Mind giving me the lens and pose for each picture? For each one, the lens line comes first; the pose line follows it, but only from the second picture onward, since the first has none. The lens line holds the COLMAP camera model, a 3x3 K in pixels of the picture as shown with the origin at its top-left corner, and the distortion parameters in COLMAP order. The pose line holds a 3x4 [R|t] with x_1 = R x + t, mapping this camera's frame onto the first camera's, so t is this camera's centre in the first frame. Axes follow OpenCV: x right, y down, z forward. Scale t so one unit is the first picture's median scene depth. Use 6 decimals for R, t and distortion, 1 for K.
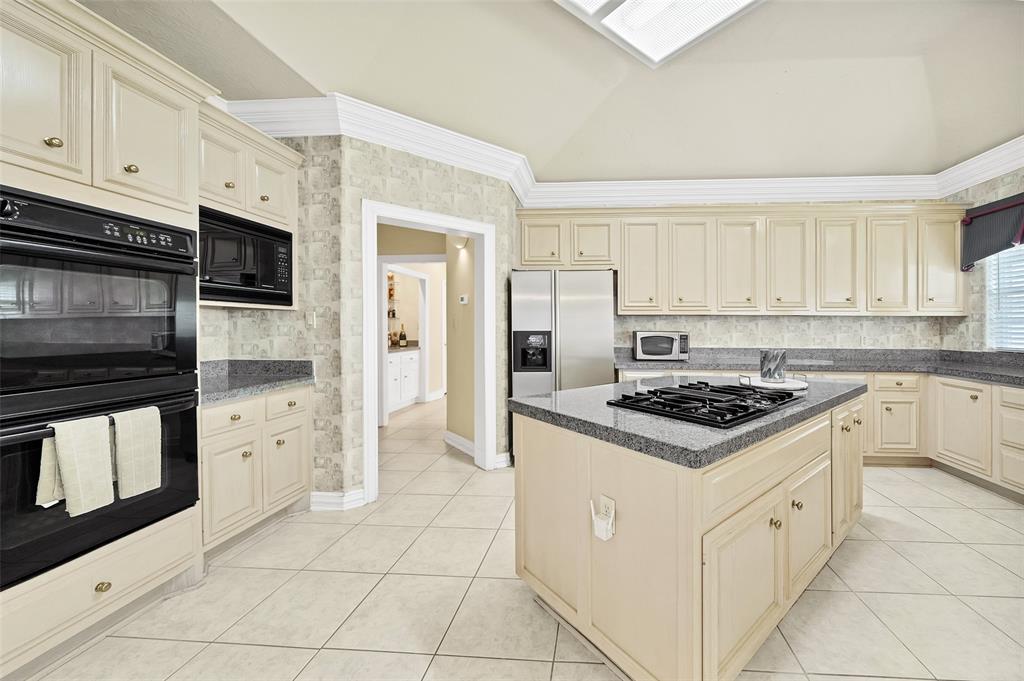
lens RADIAL K [[363.0, 0, 534.7], [0, 363.0, 327.2], [0, 0, 1]] dist [-0.001028, -0.000459]
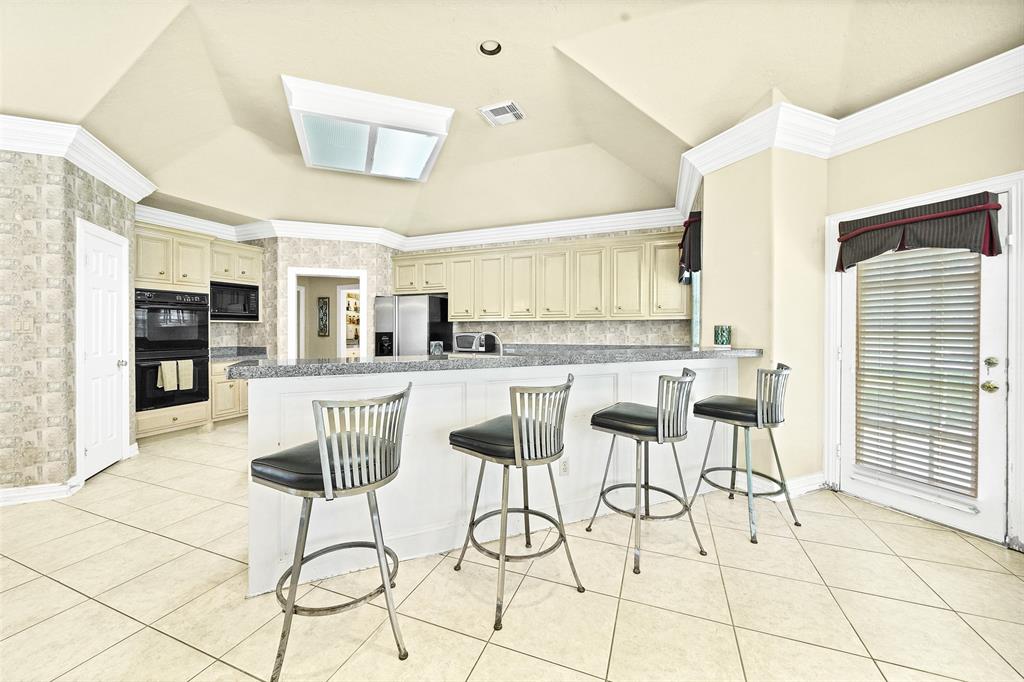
lens RADIAL K [[388.7, 0, 501.9], [0, 388.7, 328.5], [0, 0, 1]] dist [-0.007301, -0.000070]
pose [[0.947651, -0.008196, -0.319204, 1.361434], [0.006411, 0.999957, -0.006644, 0.008962], [0.319245, 0.004250, 0.947663, -0.664622]]
